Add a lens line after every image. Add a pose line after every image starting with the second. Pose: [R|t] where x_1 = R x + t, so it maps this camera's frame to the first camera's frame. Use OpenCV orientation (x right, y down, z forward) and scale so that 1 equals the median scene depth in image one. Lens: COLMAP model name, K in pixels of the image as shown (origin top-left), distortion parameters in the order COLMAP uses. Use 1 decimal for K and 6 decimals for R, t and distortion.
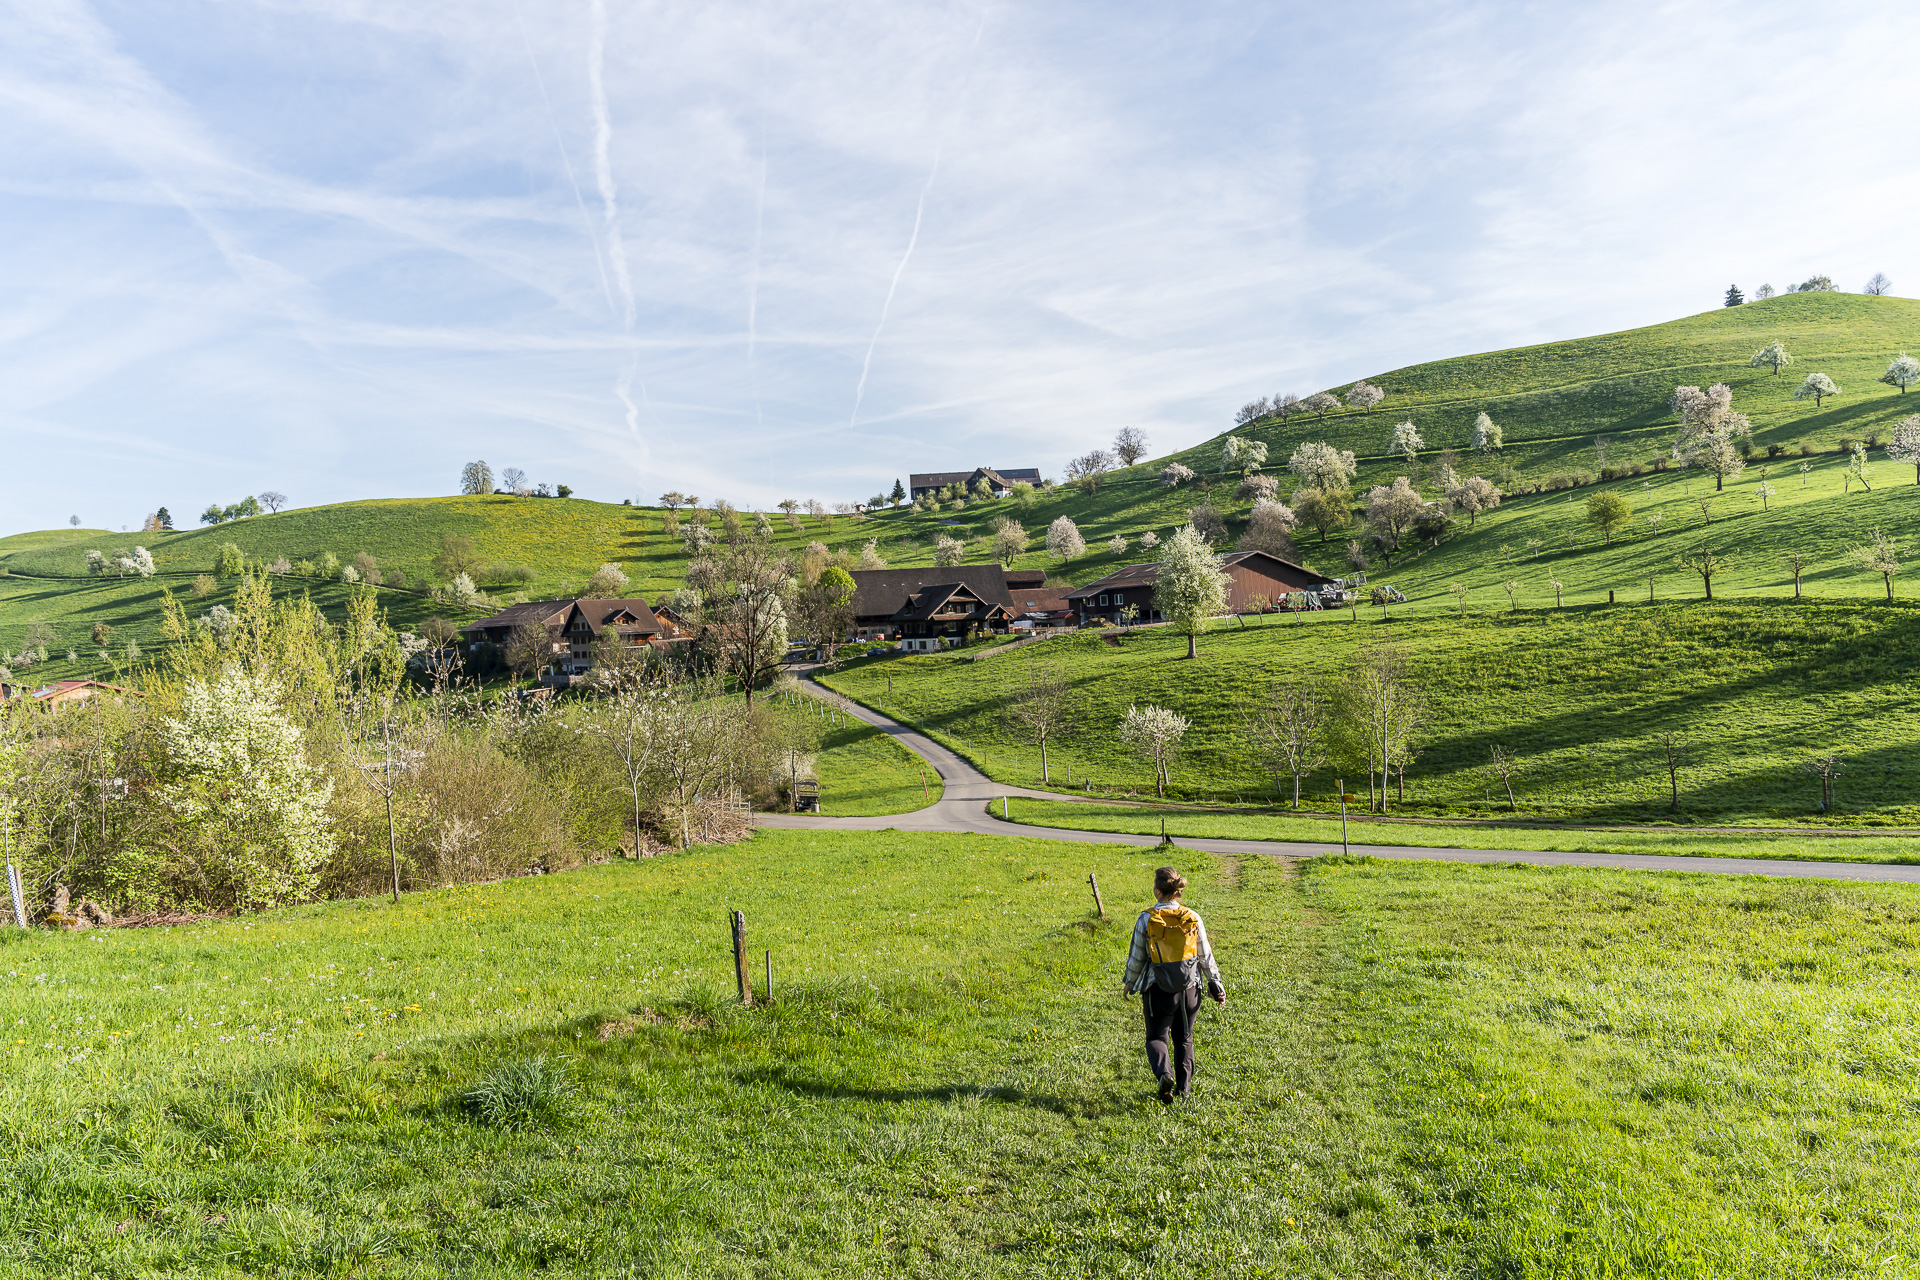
lens RADIAL K [[1342.0, 0, 960.0], [0, 1342.0, 640.0], [0, 0, 1]] dist [-0.028876, 0.007290]
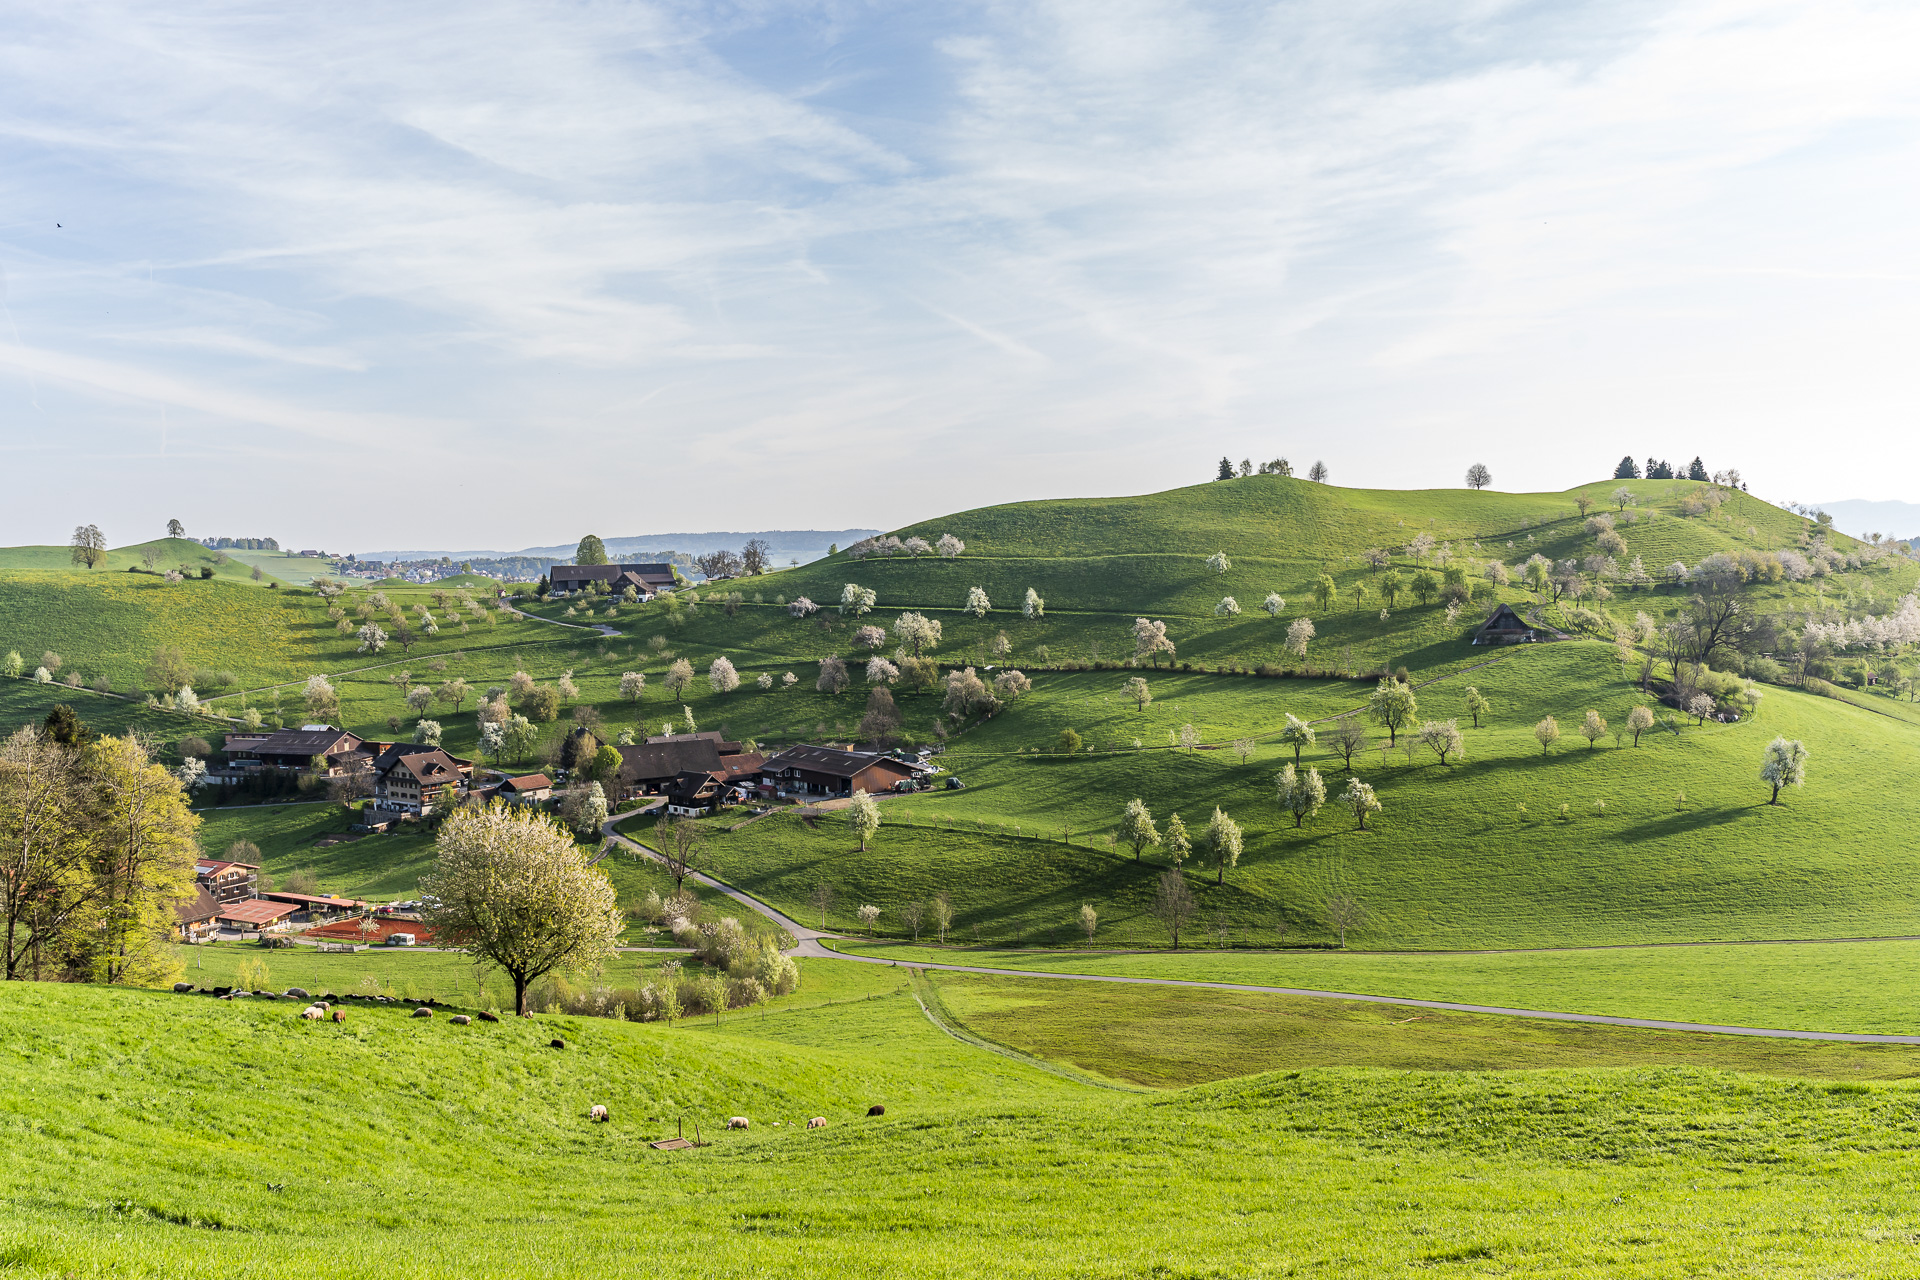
lens RADIAL K [[1342.0, 0, 960.0], [0, 1342.0, 640.0], [0, 0, 1]] dist [-0.028876, 0.007290]
pose [[0.954675, 0.026718, 0.296449, -0.087898], [-0.017700, 0.999297, -0.033063, -0.069567], [-0.297124, 0.026318, 0.954476, -0.299771]]
